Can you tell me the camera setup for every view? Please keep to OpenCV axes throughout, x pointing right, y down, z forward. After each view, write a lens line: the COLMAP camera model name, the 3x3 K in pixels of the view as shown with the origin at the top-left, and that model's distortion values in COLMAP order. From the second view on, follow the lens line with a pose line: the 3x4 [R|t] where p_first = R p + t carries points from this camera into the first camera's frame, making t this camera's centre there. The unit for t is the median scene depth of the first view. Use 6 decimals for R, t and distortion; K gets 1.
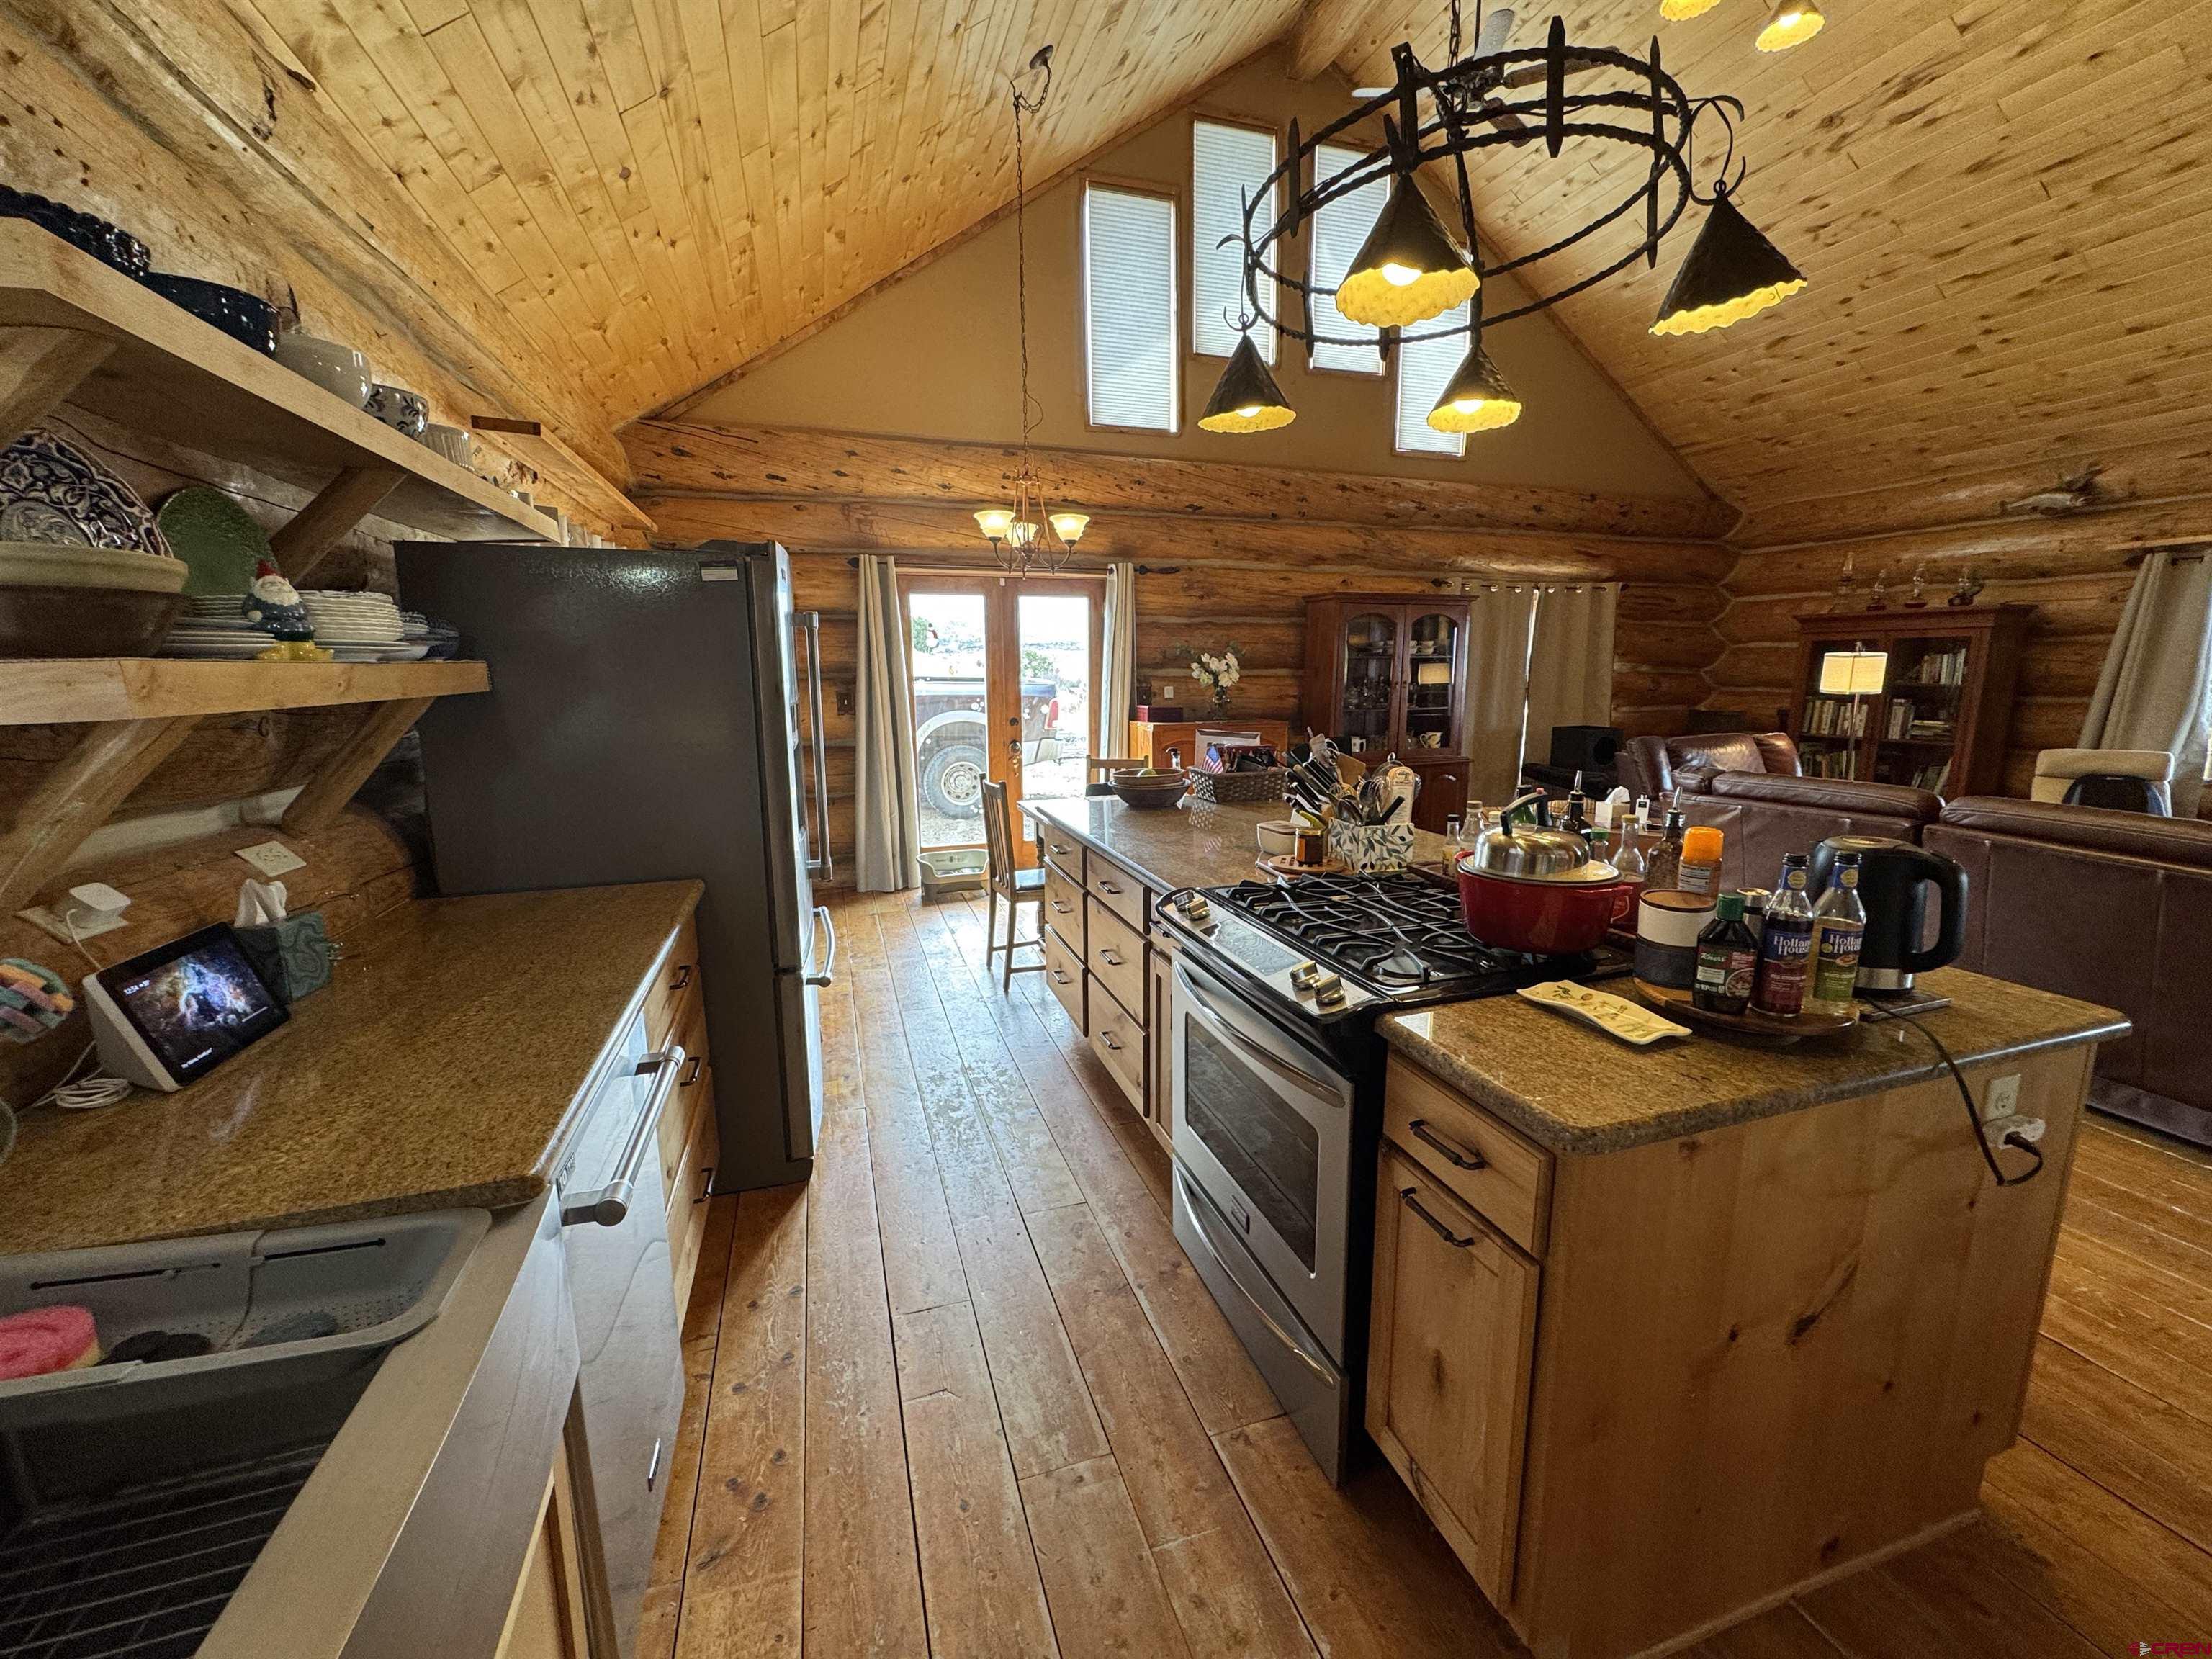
lens RADIAL K [[873.0, 0, 1105.1], [0, 873.0, 823.2], [0, 0, 1]] dist [-0.000598, -0.000588]
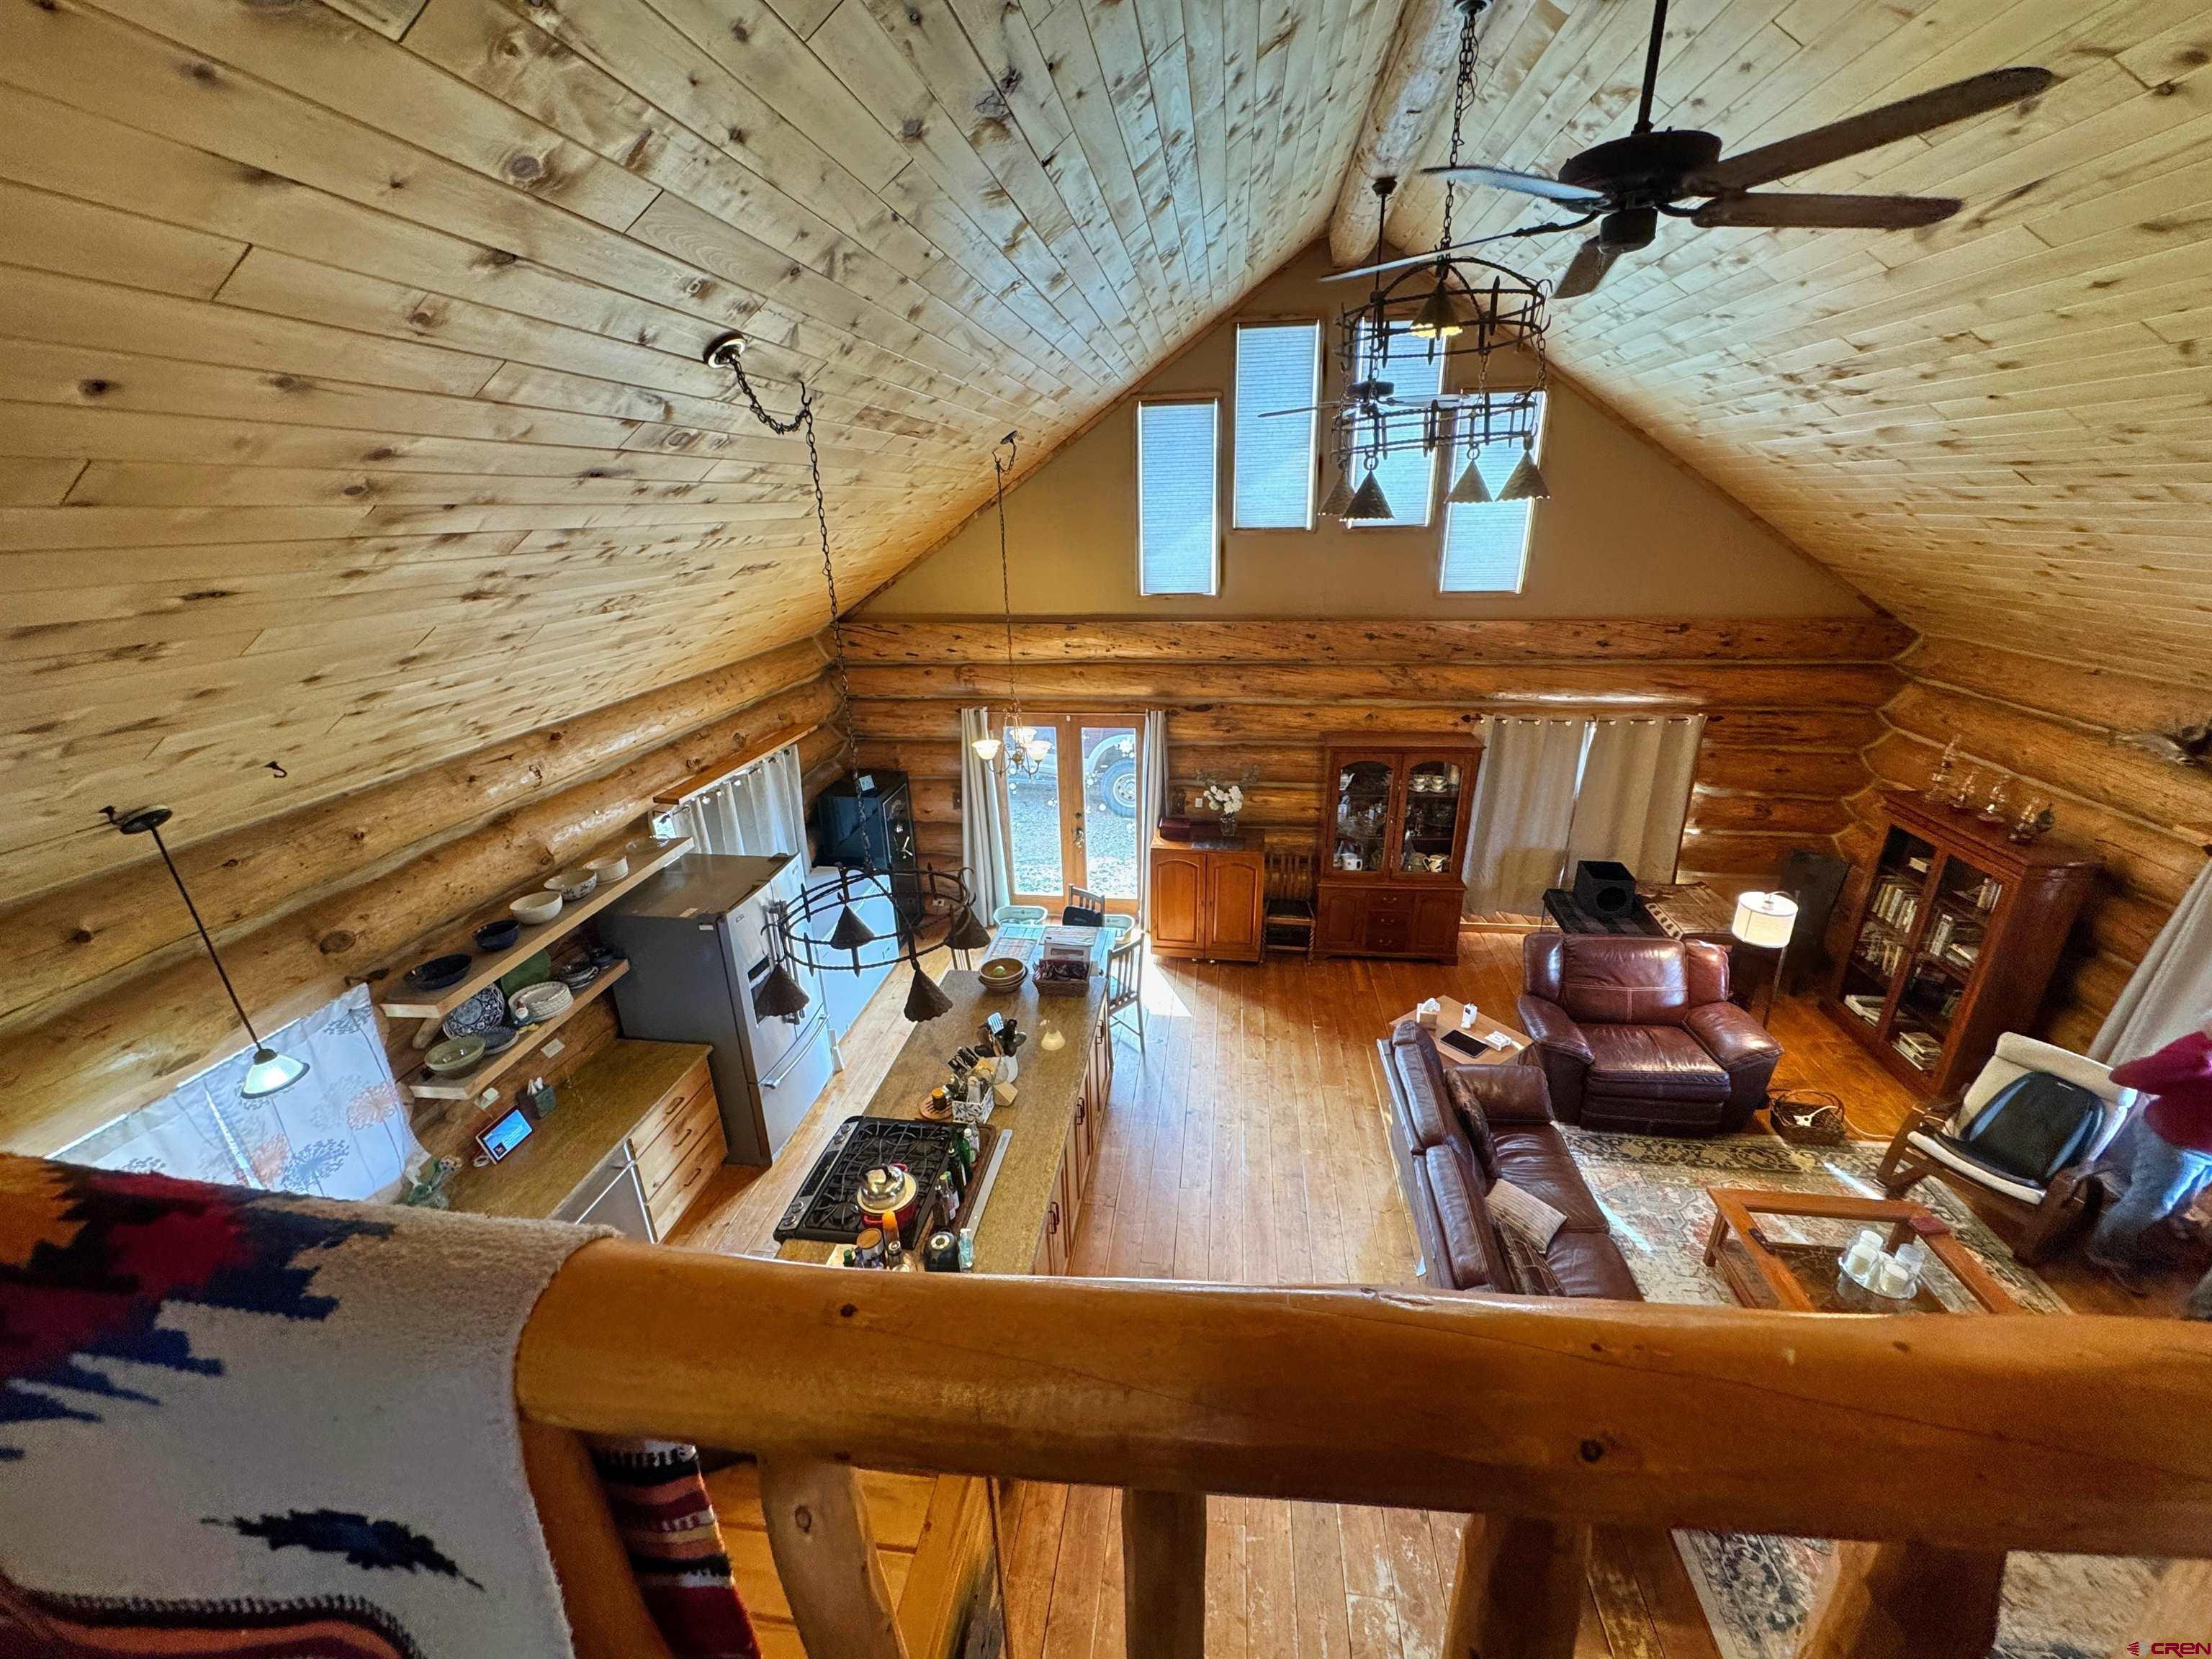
lens RADIAL K [[873.0, 0, 1105.1], [0, 873.0, 823.2], [0, 0, 1]] dist [-0.000598, -0.000588]
pose [[0.901422, 0.140581, -0.409482, 0.479527], [-0.061759, 0.977895, 0.199770, -0.370060], [0.428514, -0.154787, 0.890178, -0.184526]]
